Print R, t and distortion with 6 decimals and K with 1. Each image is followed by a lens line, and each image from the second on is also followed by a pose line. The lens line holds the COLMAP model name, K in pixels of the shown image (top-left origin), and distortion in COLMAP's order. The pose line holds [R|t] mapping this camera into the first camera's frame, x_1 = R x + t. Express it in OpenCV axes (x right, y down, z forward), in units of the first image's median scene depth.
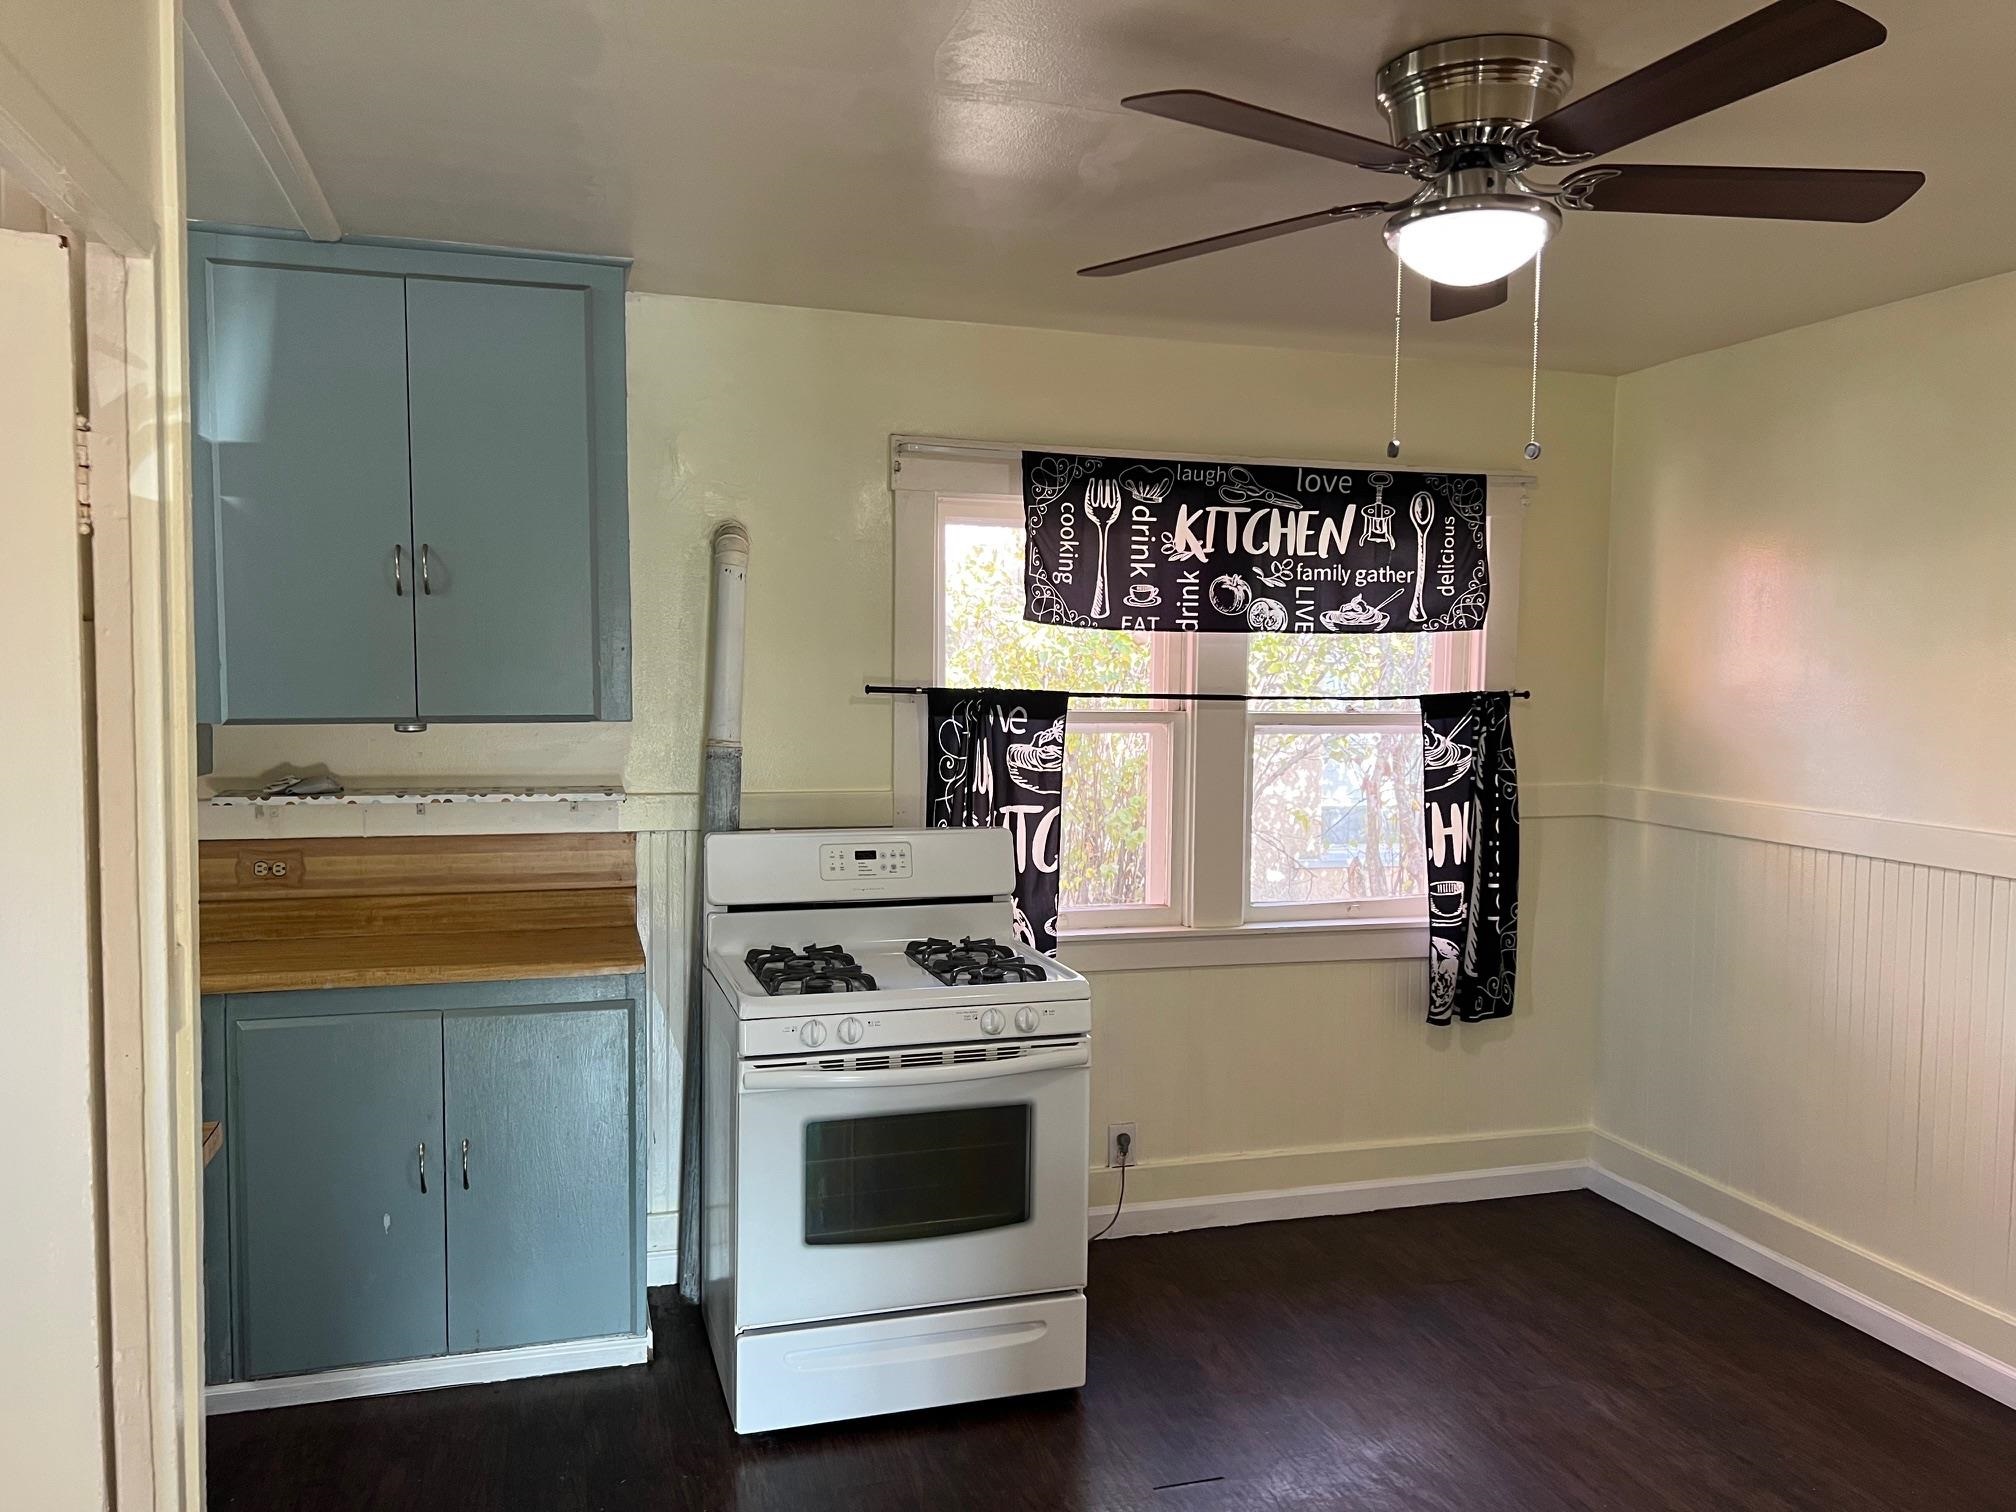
lens RADIAL K [[1563.2, 0, 1036.9], [0, 1563.2, 771.4], [0, 0, 1]] dist [0.080443, -0.008950]
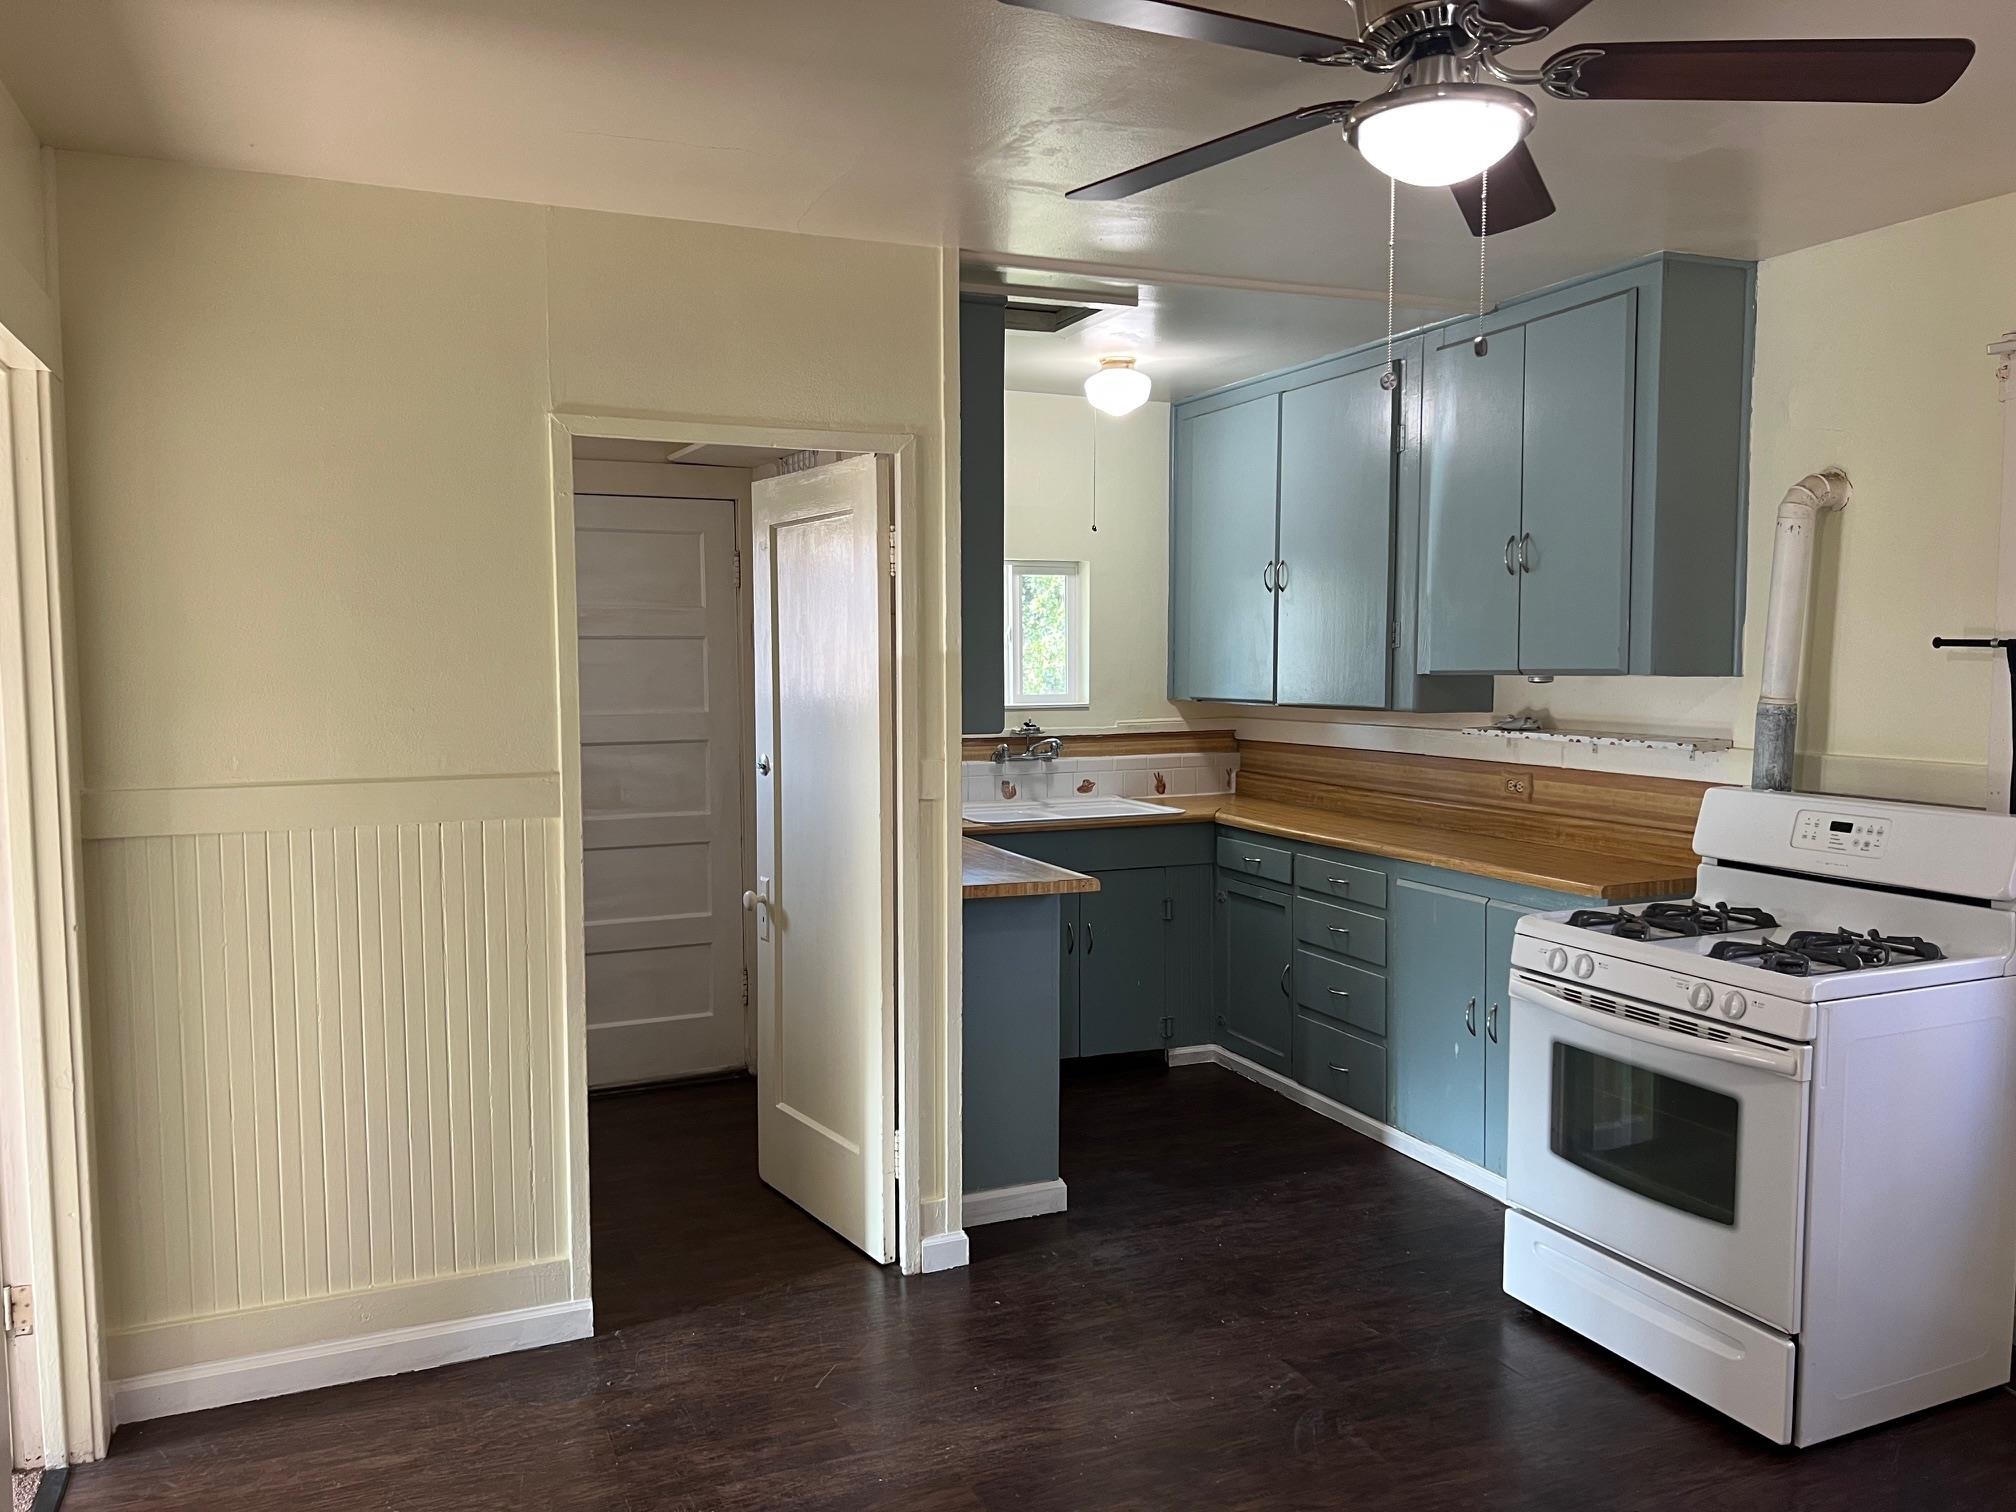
lens RADIAL K [[1517.0, 0, 1006.2], [0, 1517.0, 785.4], [0, 0, 1]] dist [0.113795, -0.001814]
pose [[0.131139, 0.081023, -0.988047, 0.645480], [-0.061527, 0.995398, 0.073460, -0.006426], [0.989453, 0.051158, 0.135521, 0.358352]]
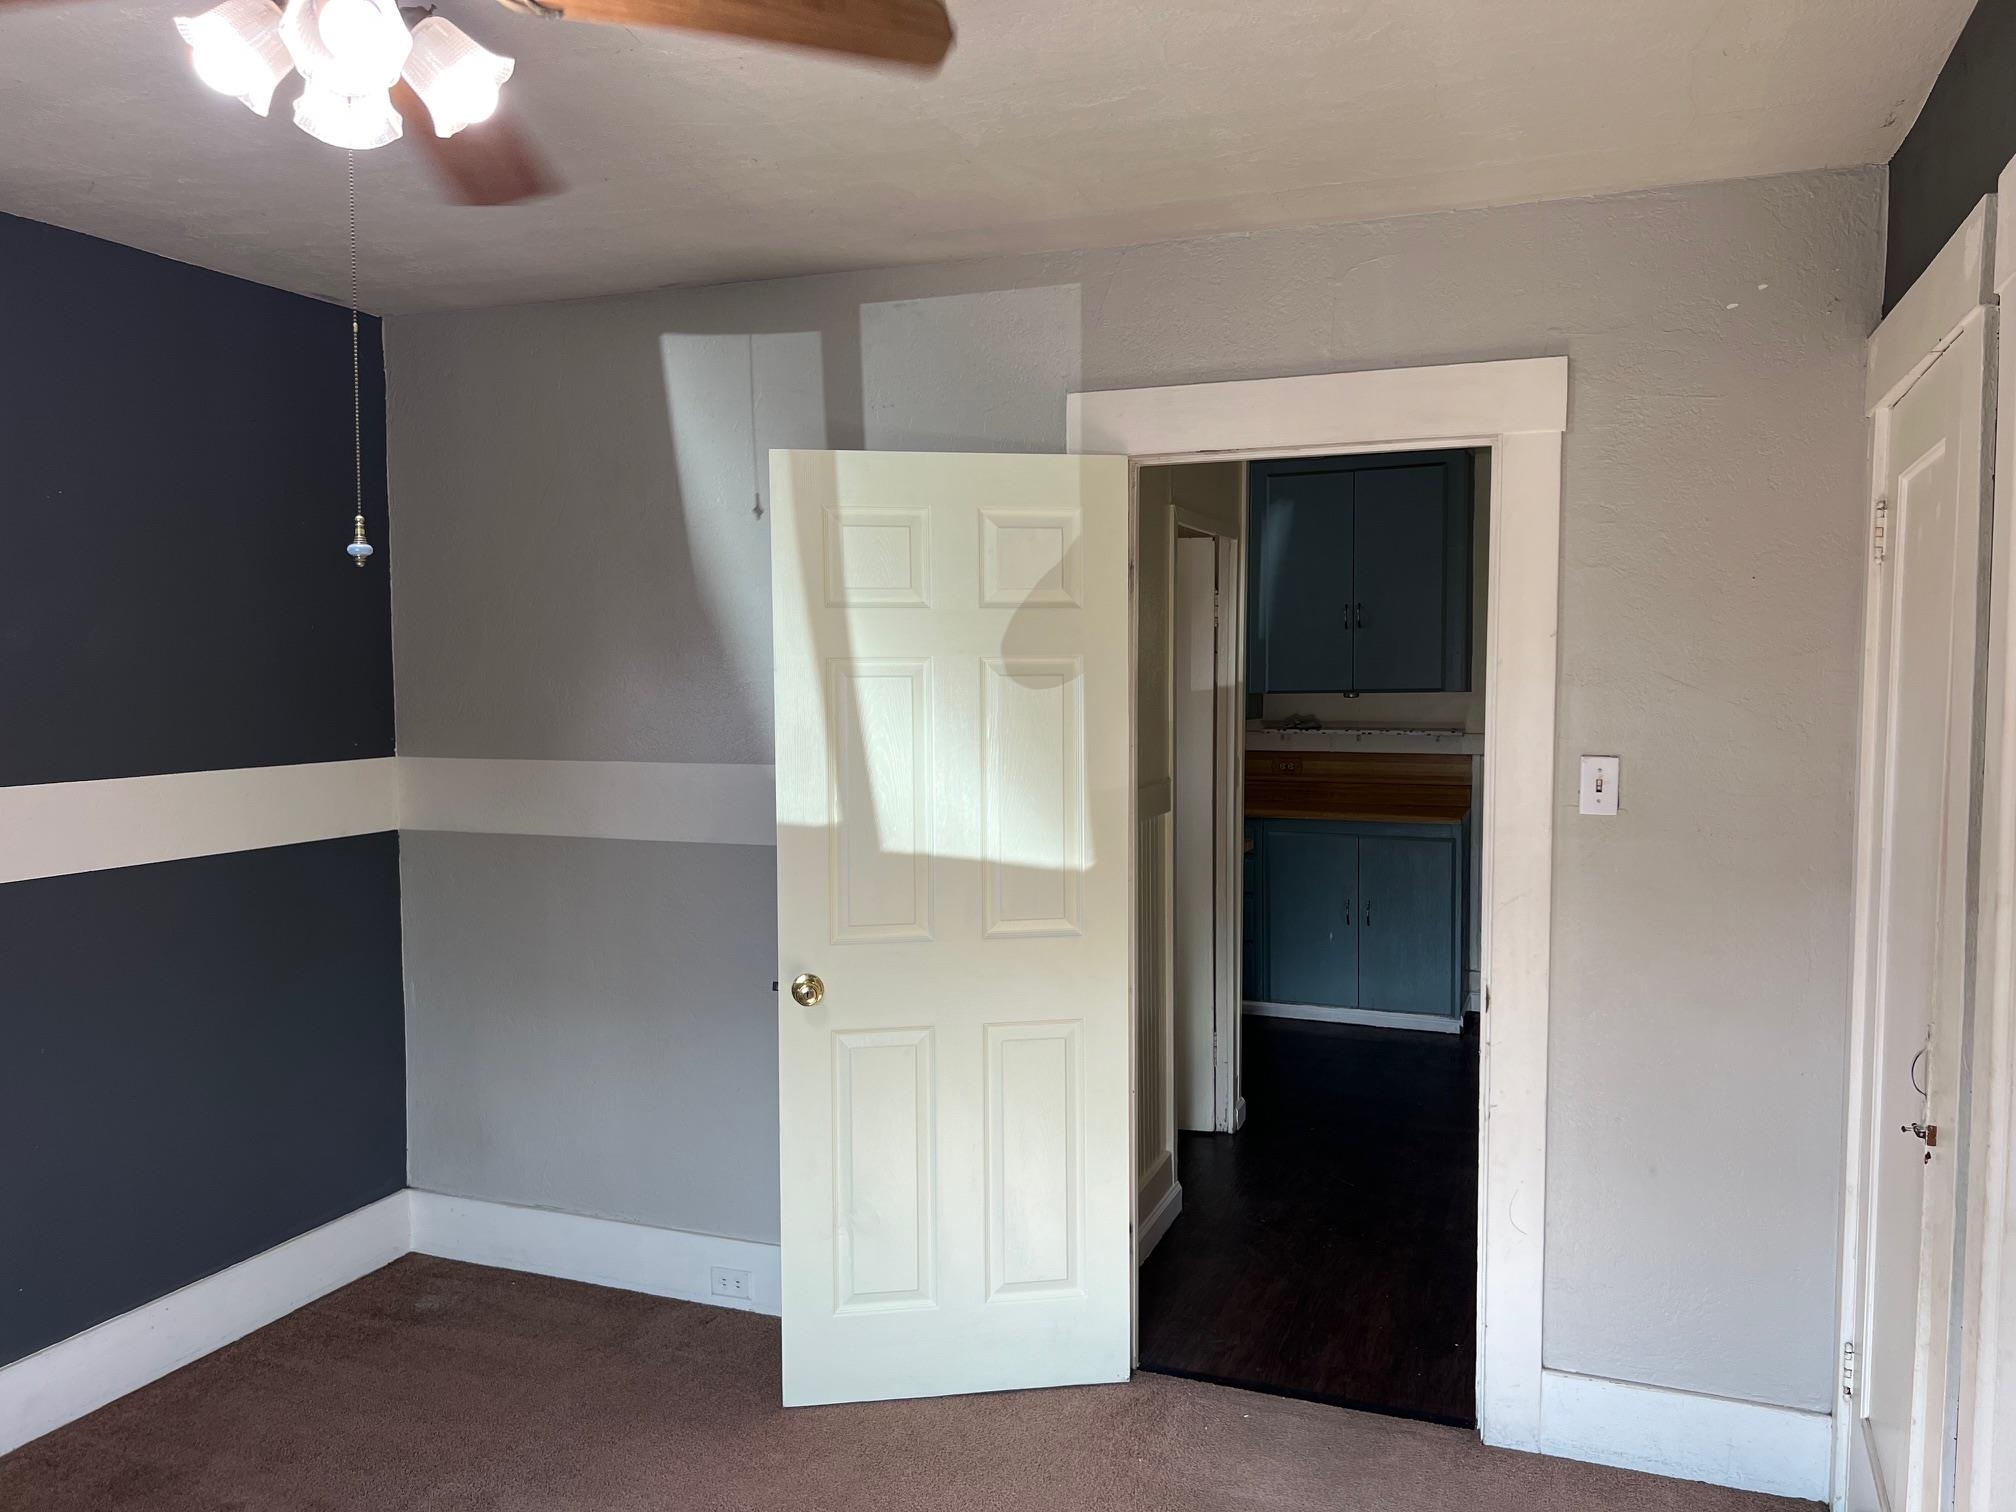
lens RADIAL K [[1517.0, 0, 1006.2], [0, 1517.0, 785.4], [0, 0, 1]] dist [0.113795, -0.001814]
pose [[0.783468, 0.038609, -0.620231, 0.386164], [-0.028393, 0.999250, 0.026338, 0.040007], [0.620783, -0.003025, 0.783977, -0.648726]]
